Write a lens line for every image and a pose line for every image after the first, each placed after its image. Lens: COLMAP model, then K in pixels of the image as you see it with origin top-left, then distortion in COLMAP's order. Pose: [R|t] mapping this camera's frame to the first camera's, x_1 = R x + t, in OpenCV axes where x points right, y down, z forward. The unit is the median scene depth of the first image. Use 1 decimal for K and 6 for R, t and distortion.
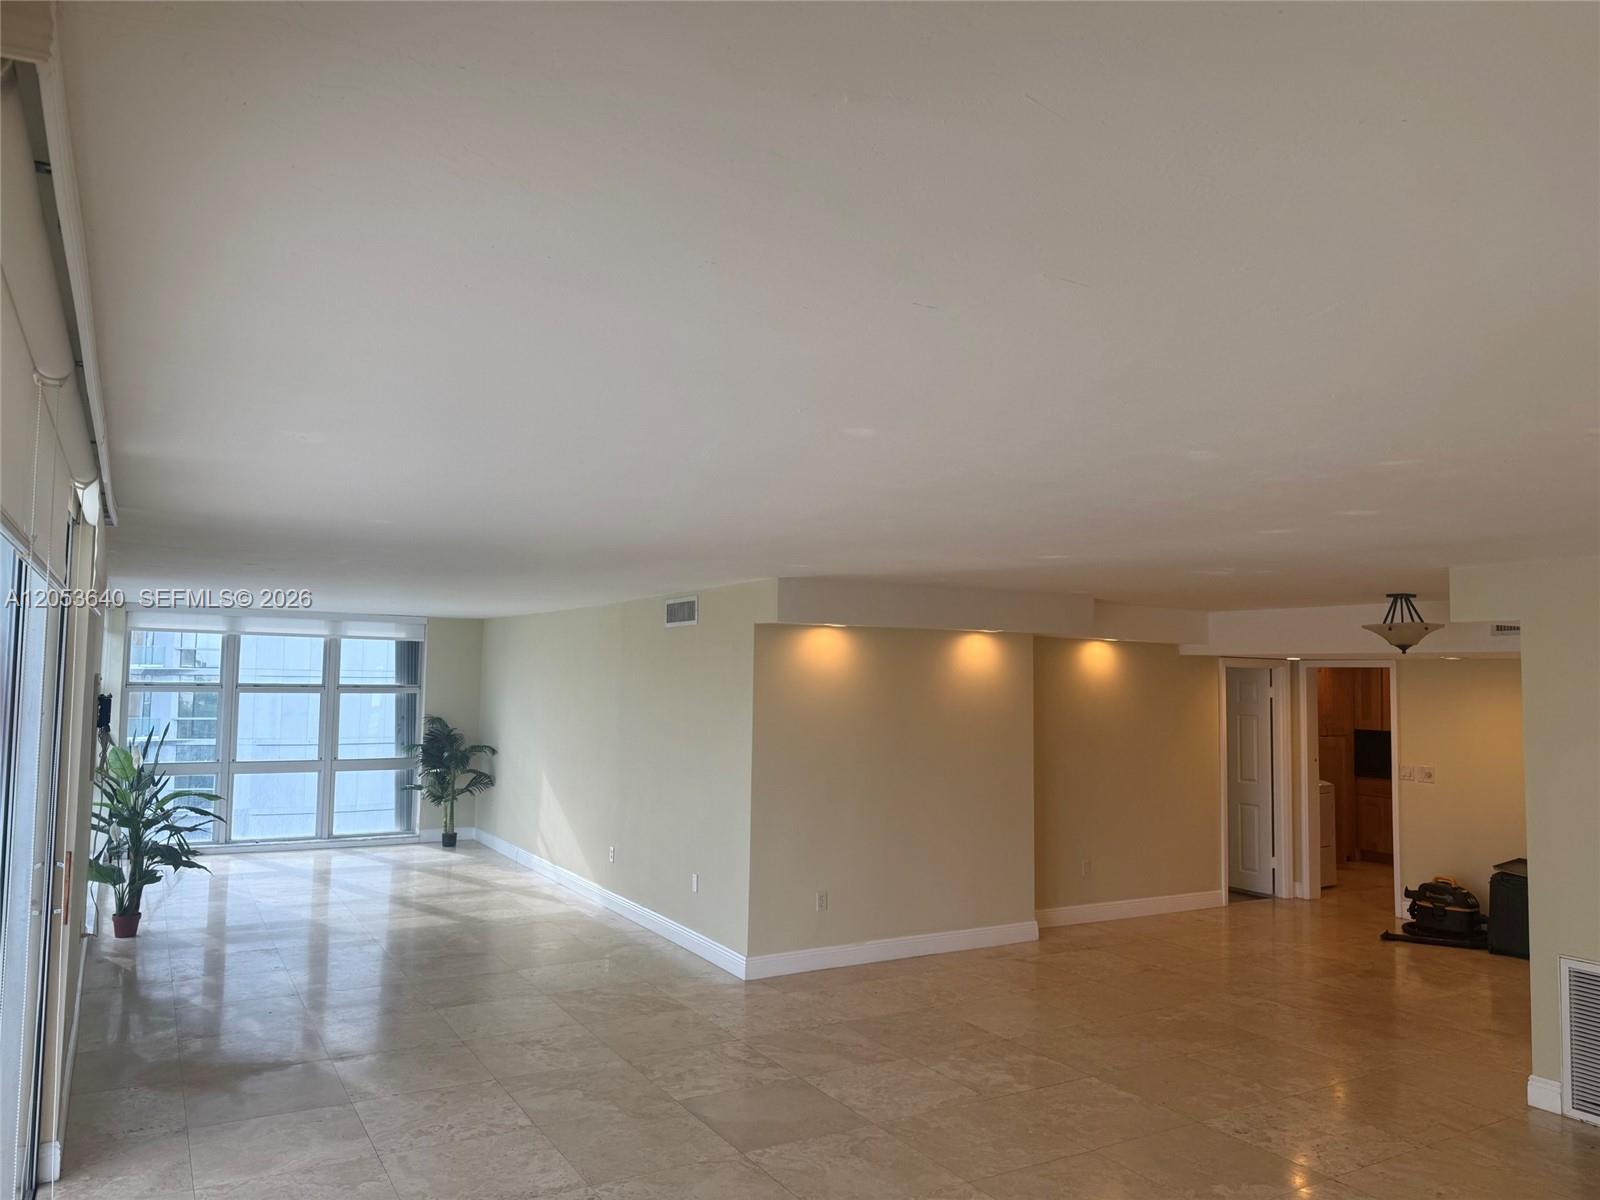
lens RADIAL K [[1161.4, 0, 818.9], [0, 1161.4, 599.4], [0, 0, 1]] dist [0.010774, 0.001758]
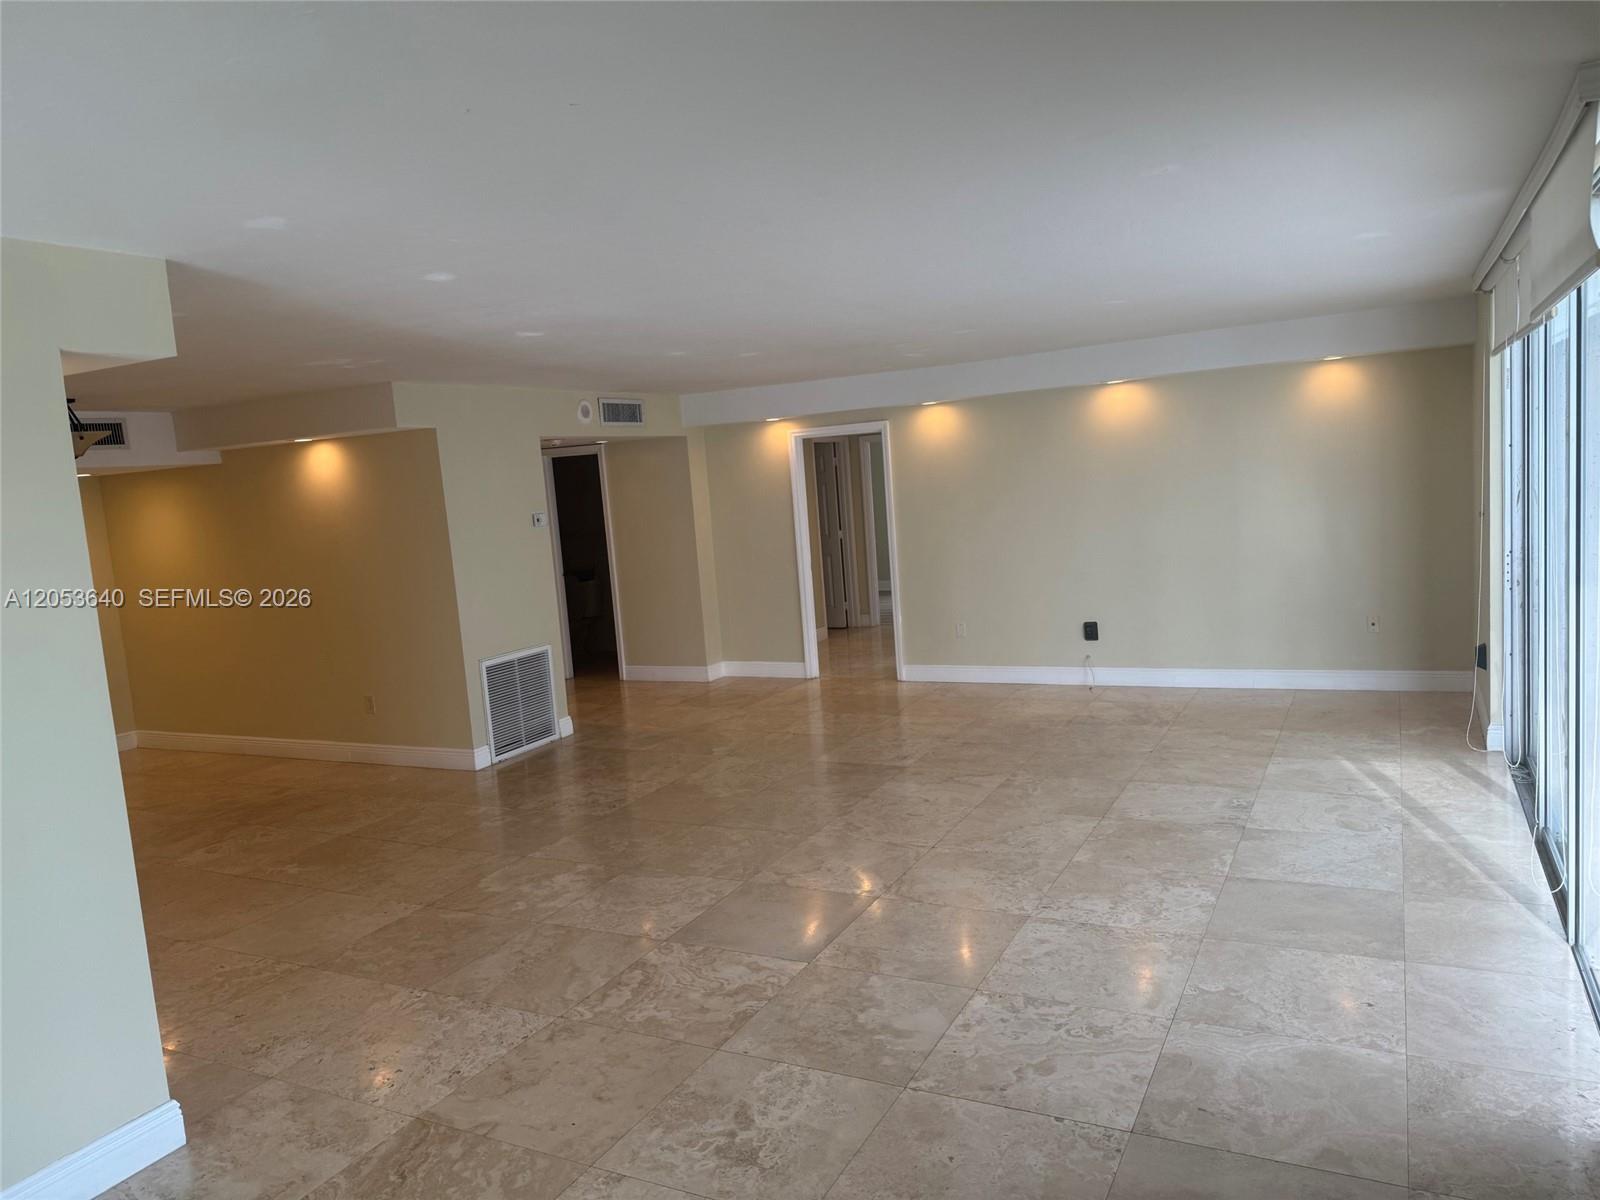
lens RADIAL K [[1099.3, 0, 800.0], [0, 1099.3, 600.0], [0, 0, 1]] dist [0.039828, -0.062249]
pose [[-0.522821, -0.072805, 0.849328, -0.589431], [0.014813, 0.995420, 0.094446, 0.082967], [-0.852314, 0.061959, -0.519348, 1.086279]]
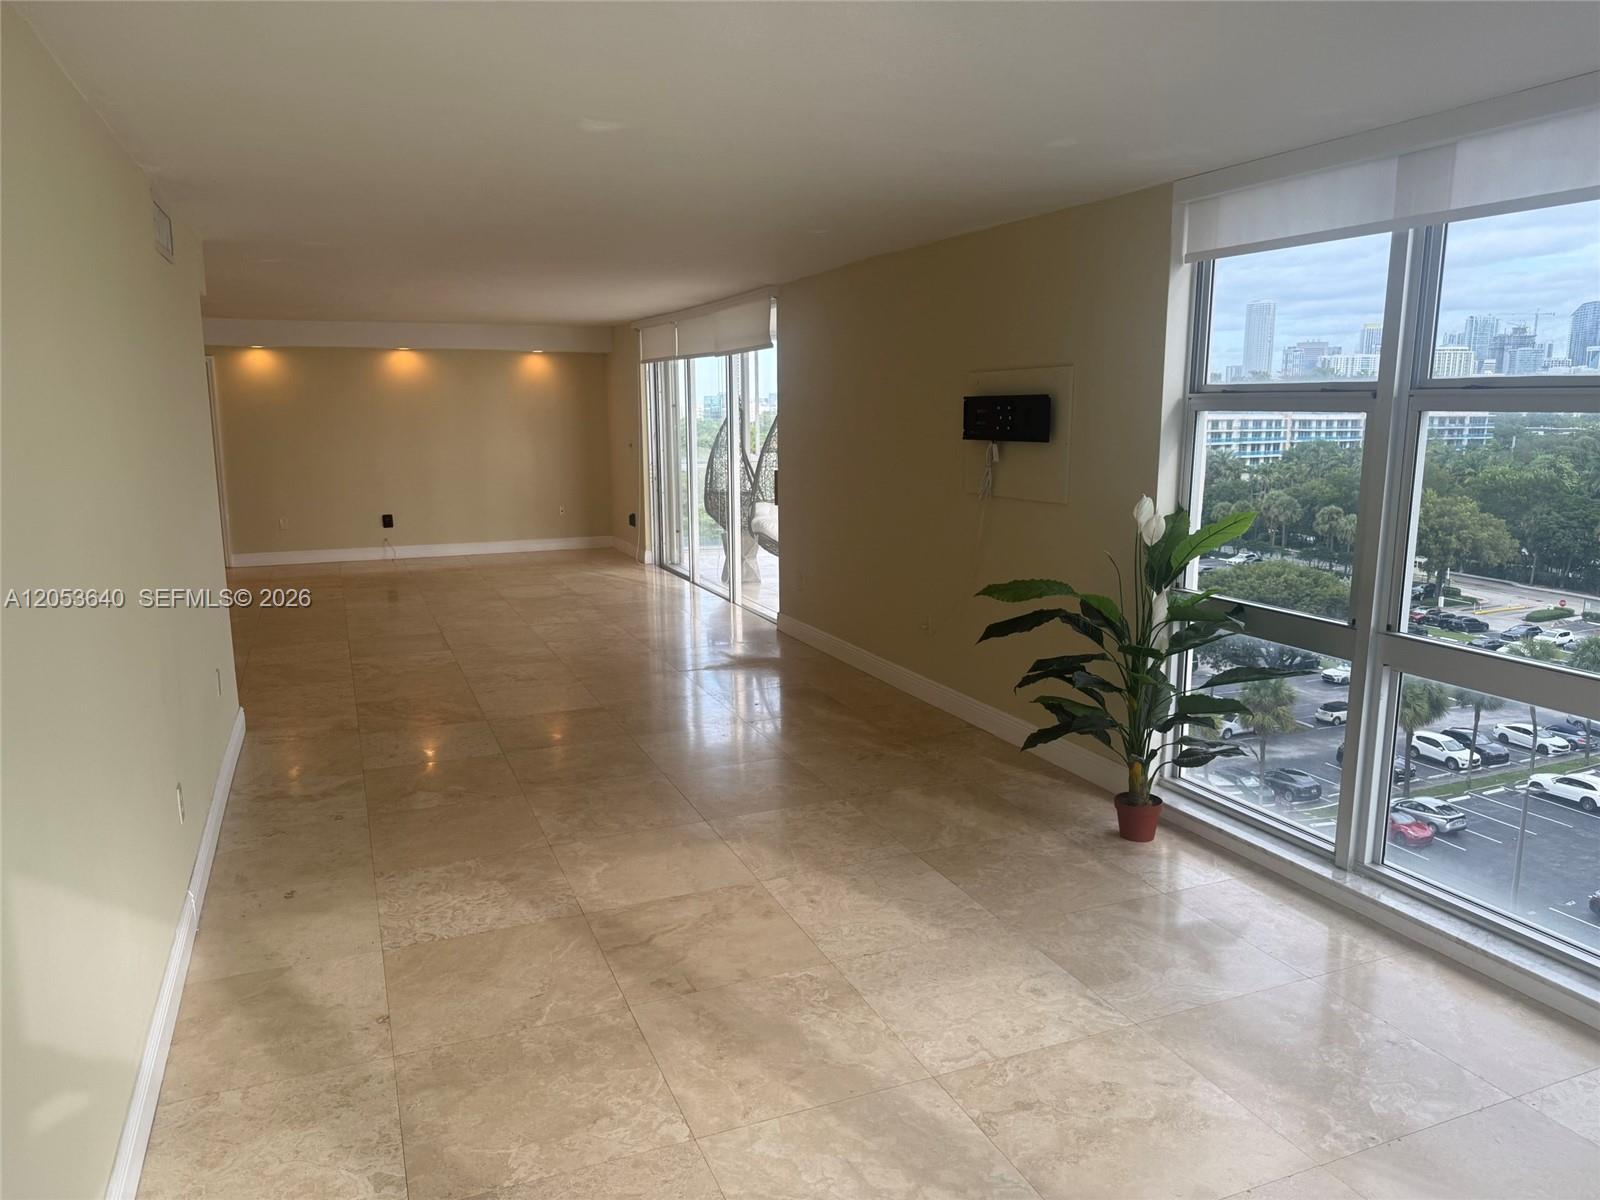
lens RADIAL K [[1099.3, 0, 800.0], [0, 1099.3, 600.0], [0, 0, 1]] dist [0.039828, -0.062249]
pose [[-0.990919, -0.042003, 0.127732, -0.600999], [-0.027137, 0.992882, 0.115971, 0.142566], [-0.131694, 0.111451, -0.985005, 1.856802]]
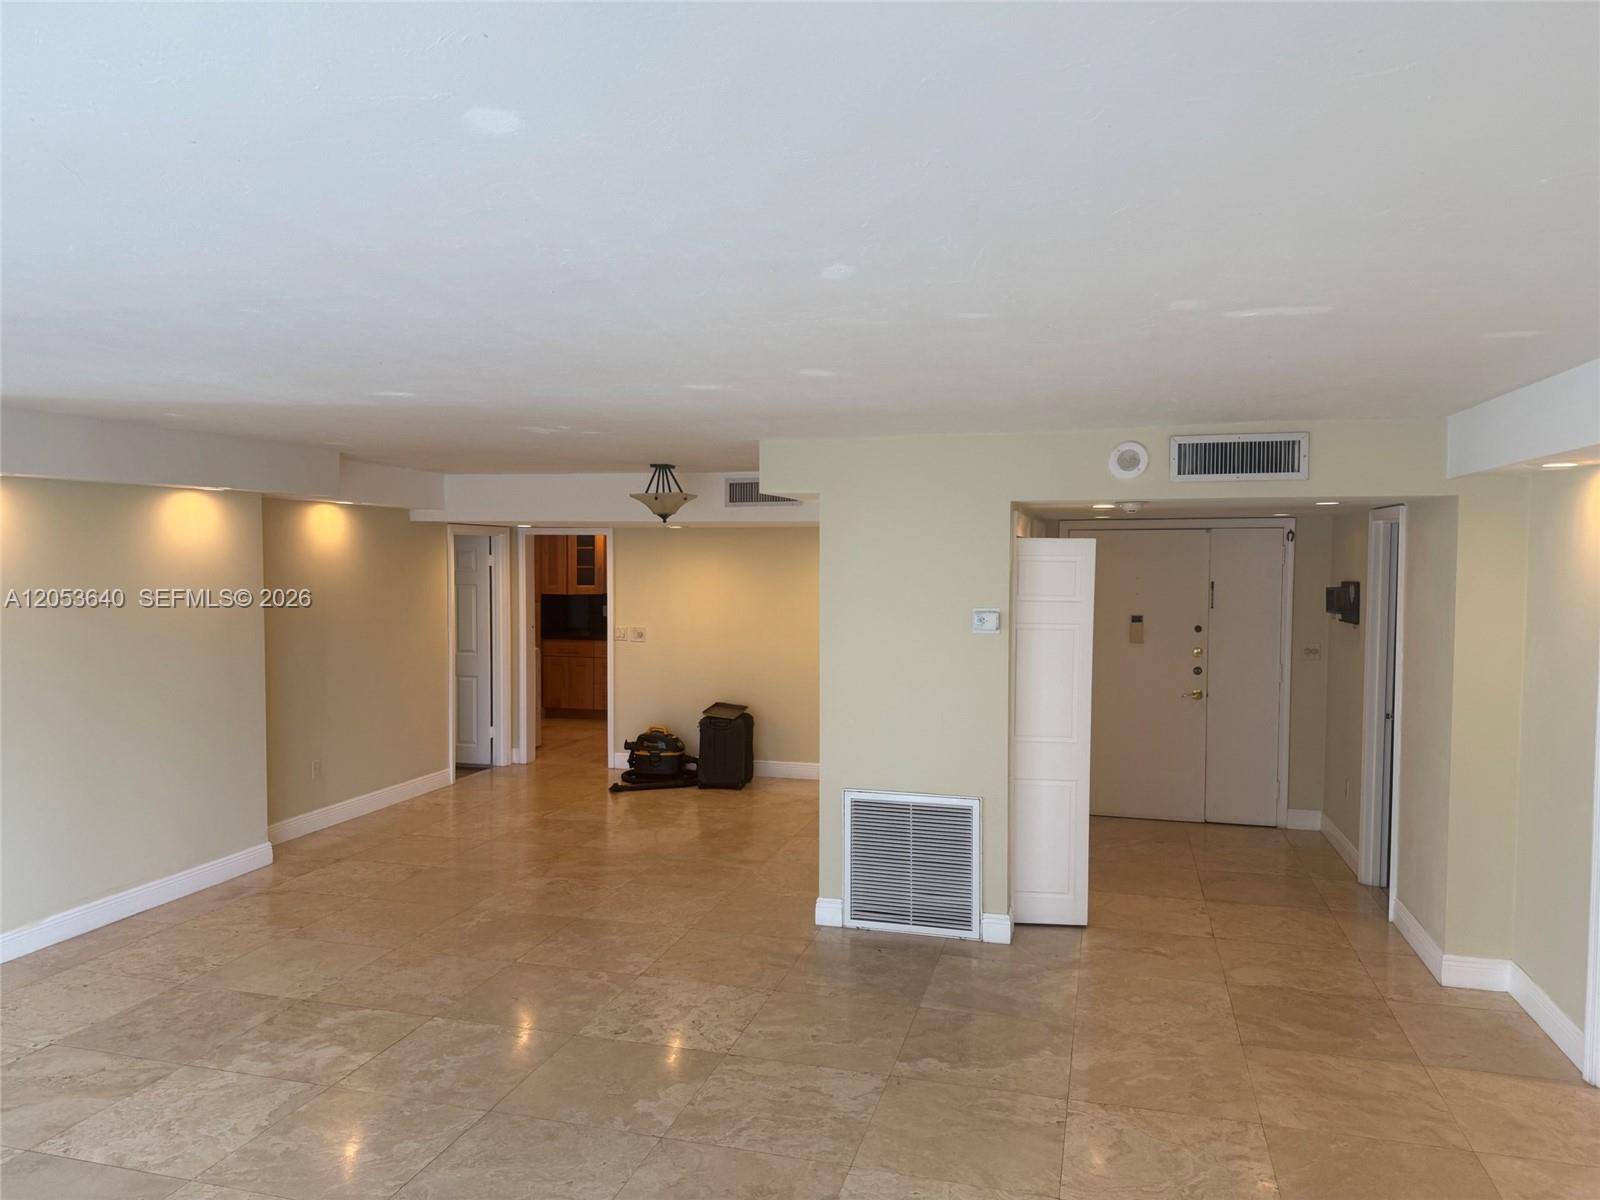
lens RADIAL K [[1138.8, 0, 802.6], [0, 1138.8, 553.8], [0, 0, 1]] dist [0.034327, -0.022014]
pose [[0.733875, -0.021415, 0.678947, -0.112124], [-0.031033, 0.997402, 0.065004, 0.005510], [-0.678576, -0.068775, 0.731304, 0.187803]]
